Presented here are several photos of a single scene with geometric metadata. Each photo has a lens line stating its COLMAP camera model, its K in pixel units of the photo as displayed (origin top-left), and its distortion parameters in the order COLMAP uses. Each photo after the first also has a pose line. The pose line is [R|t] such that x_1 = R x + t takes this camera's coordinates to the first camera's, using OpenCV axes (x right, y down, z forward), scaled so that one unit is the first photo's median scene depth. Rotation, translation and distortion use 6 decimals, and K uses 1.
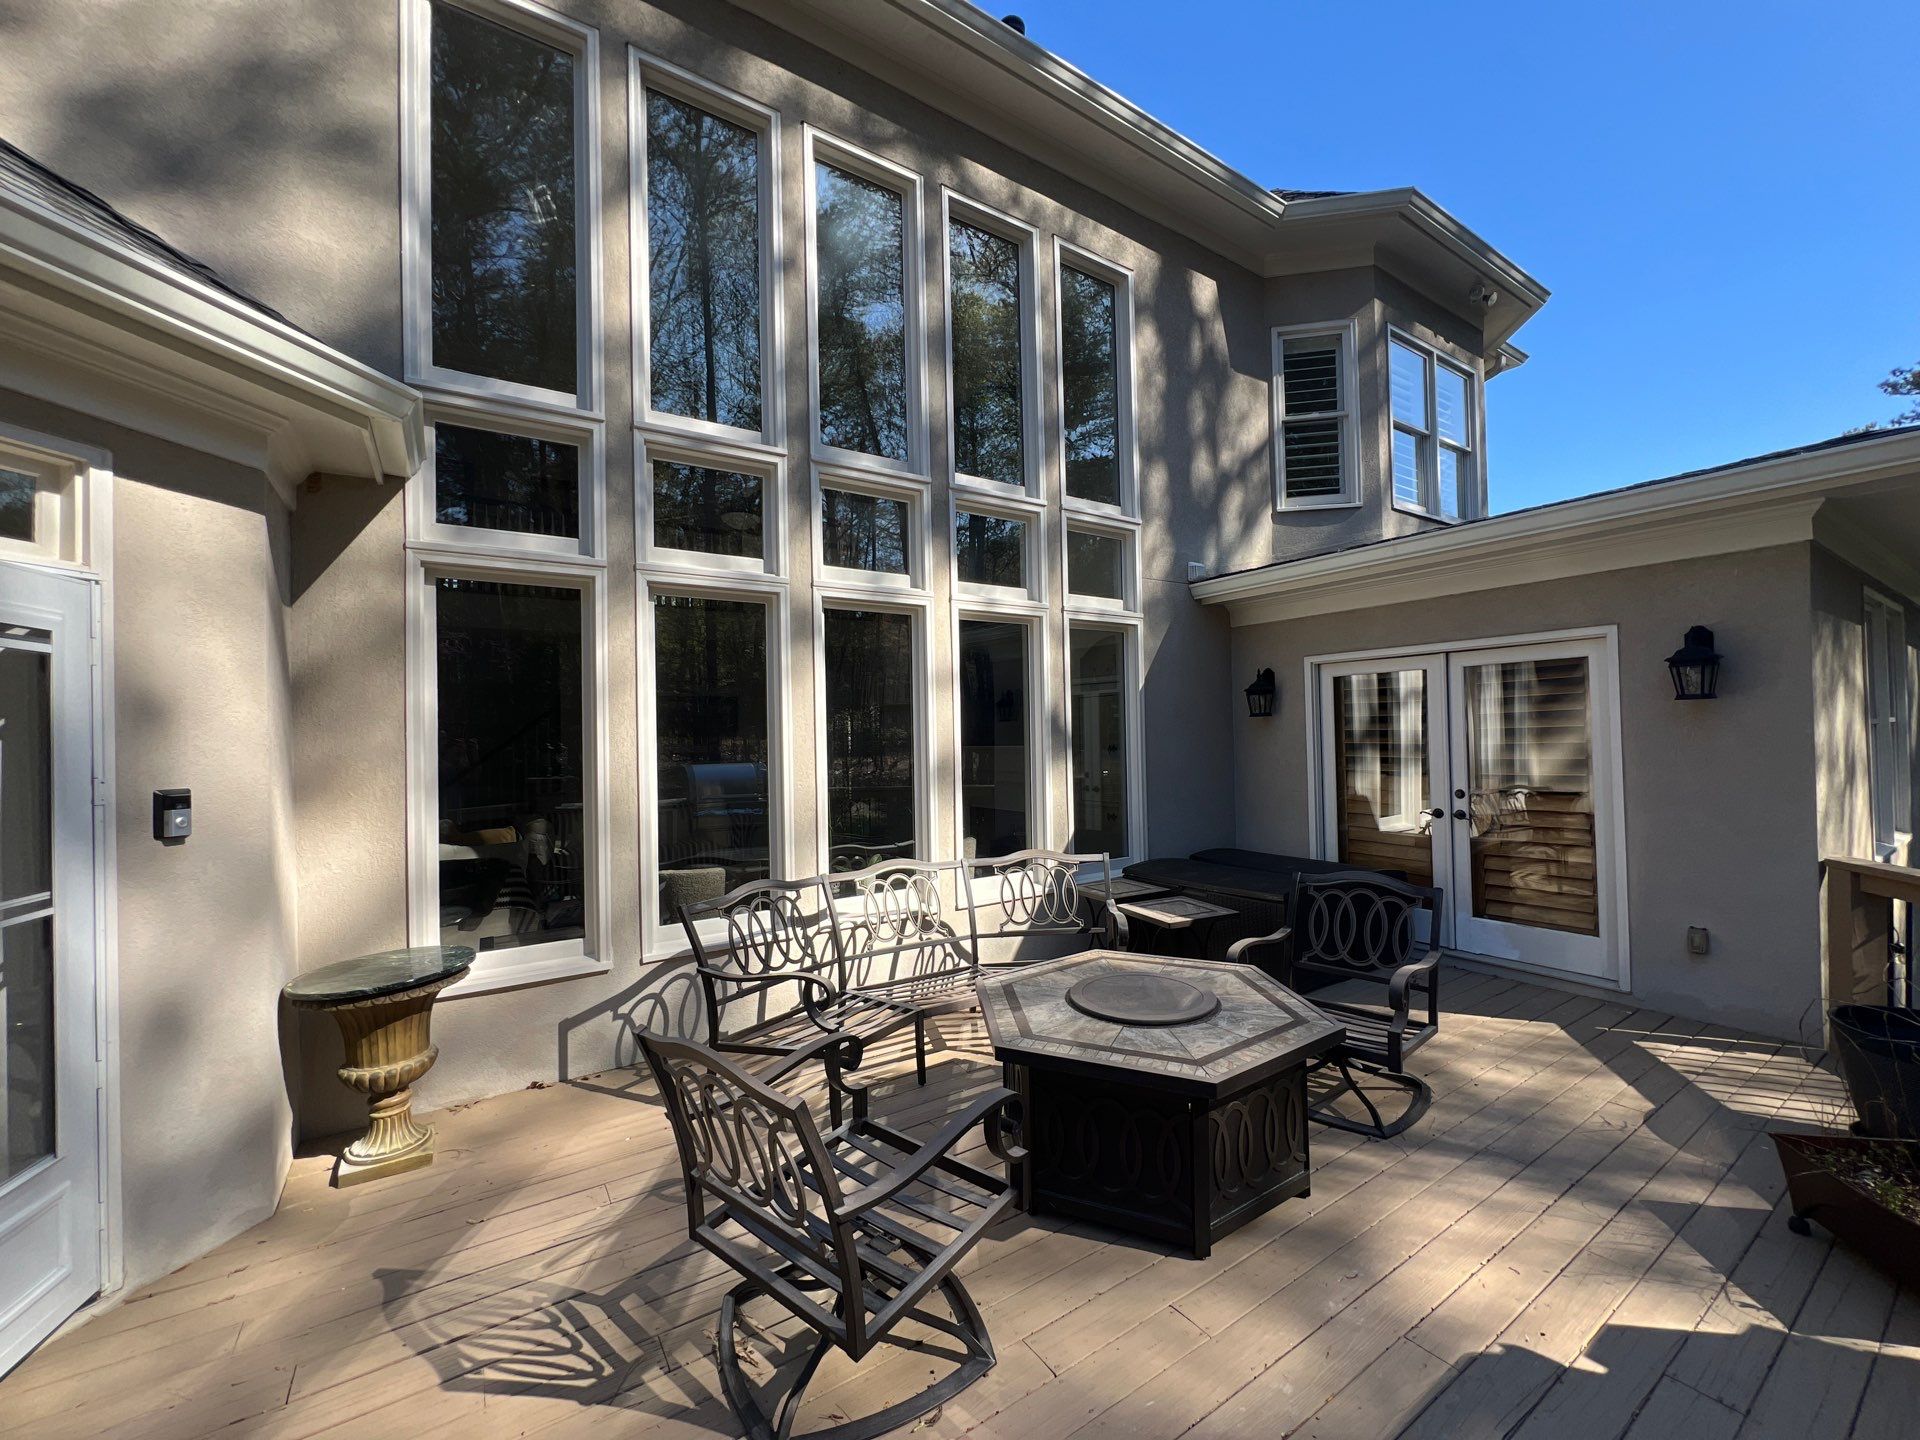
lens RADIAL K [[768.4, 0, 959.4], [0, 768.4, 723.1], [0, 0, 1]] dist [-0.004483, 0.000208]
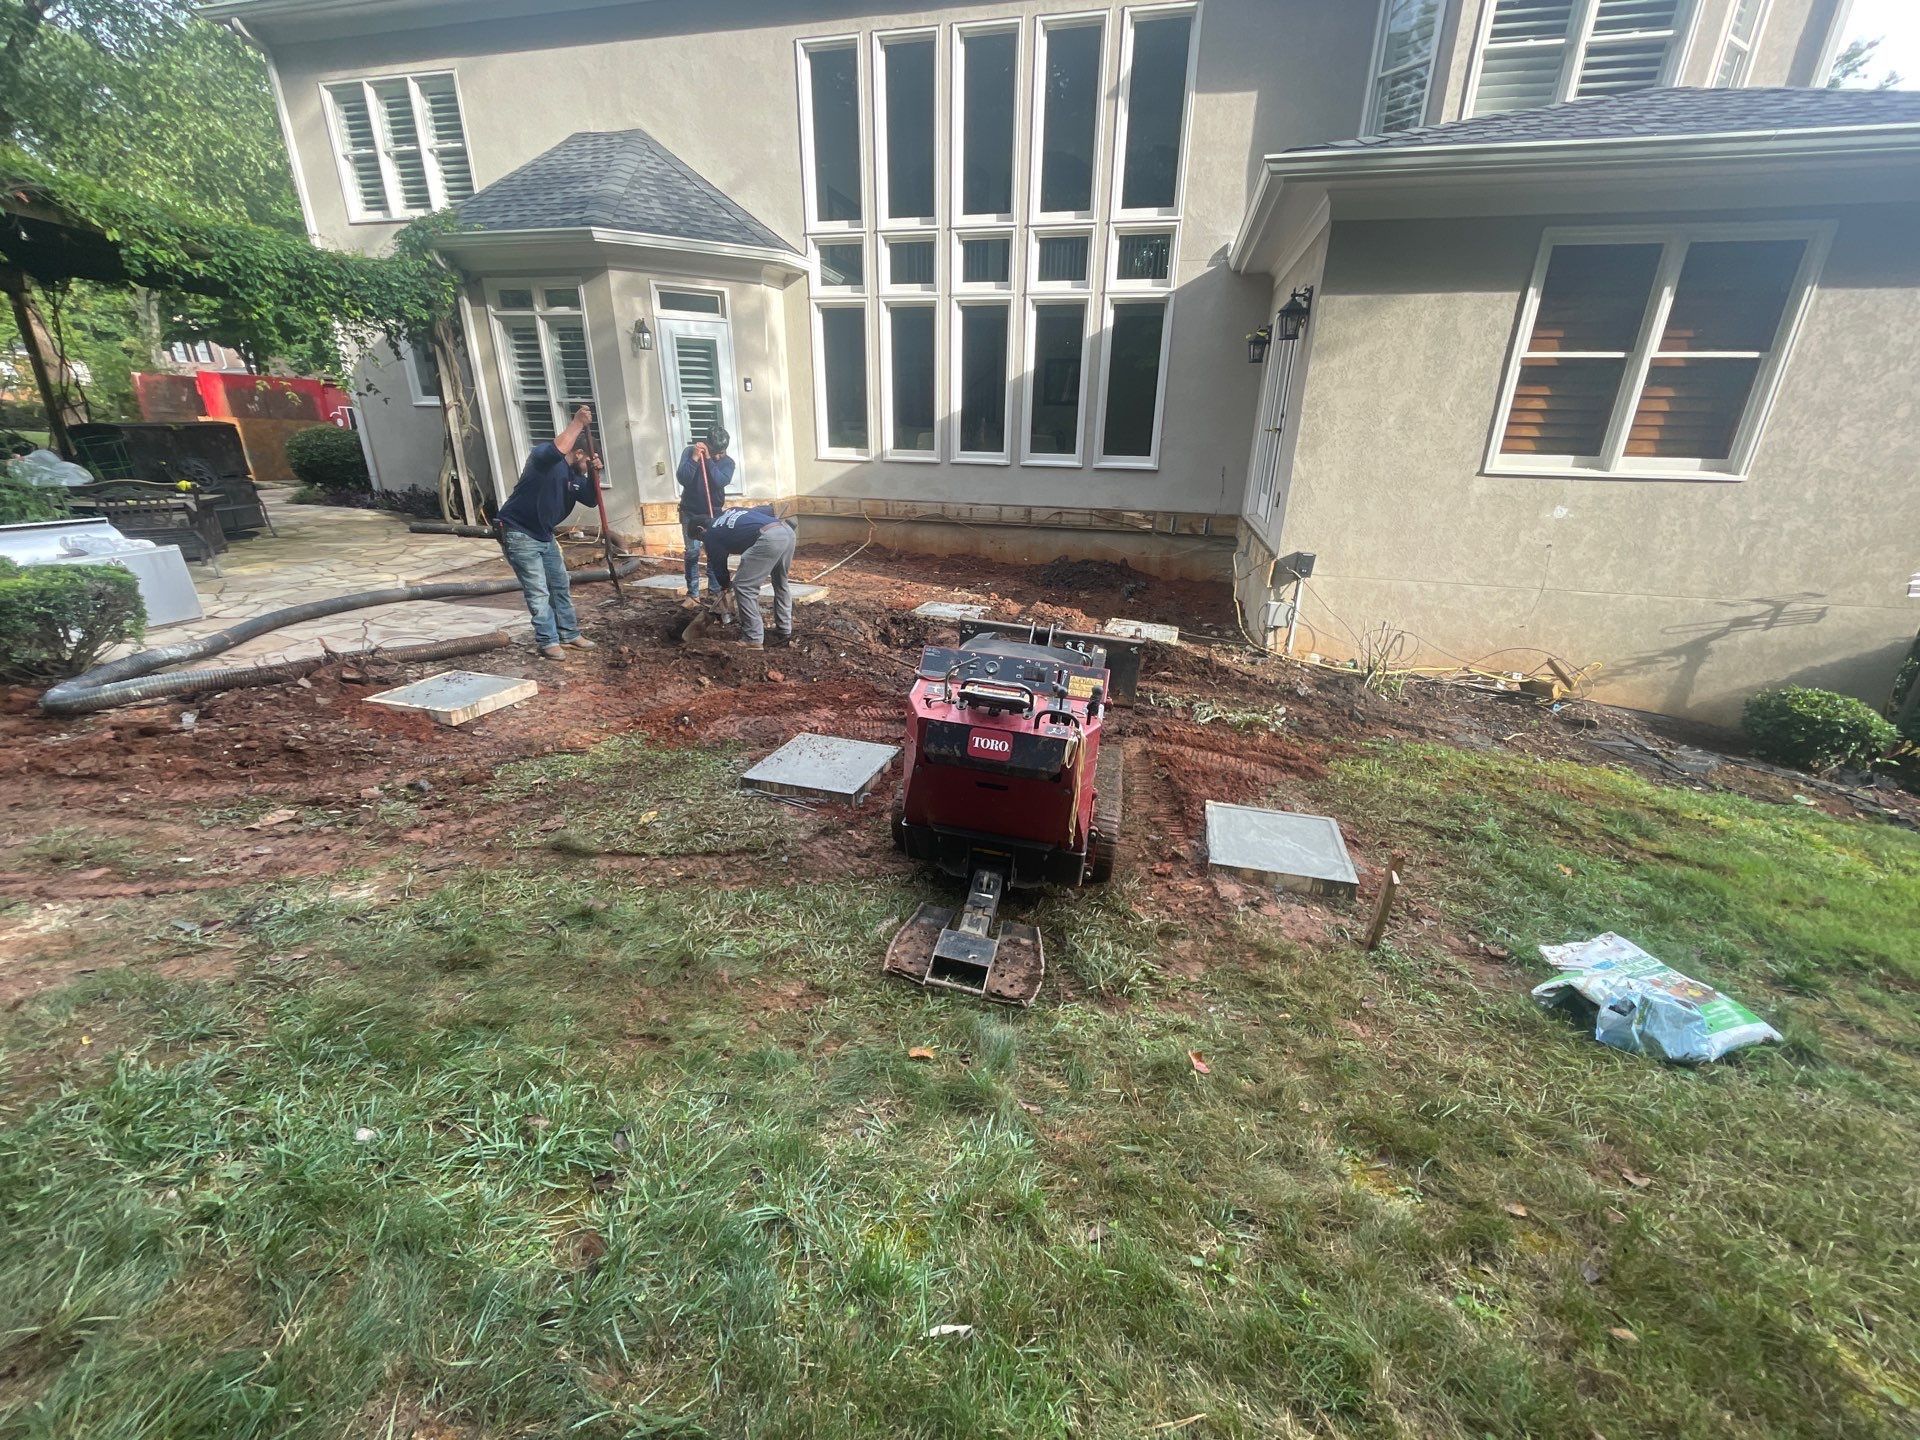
lens RADIAL K [[777.8, 0, 961.4], [0, 777.8, 709.0], [0, 0, 1]] dist [-0.004330, -0.000356]
pose [[0.668939, 0.299229, -0.680428, 1.673802], [-0.021134, 0.922680, 0.384986, 0.054692], [0.743017, -0.243153, 0.623541, -0.624401]]
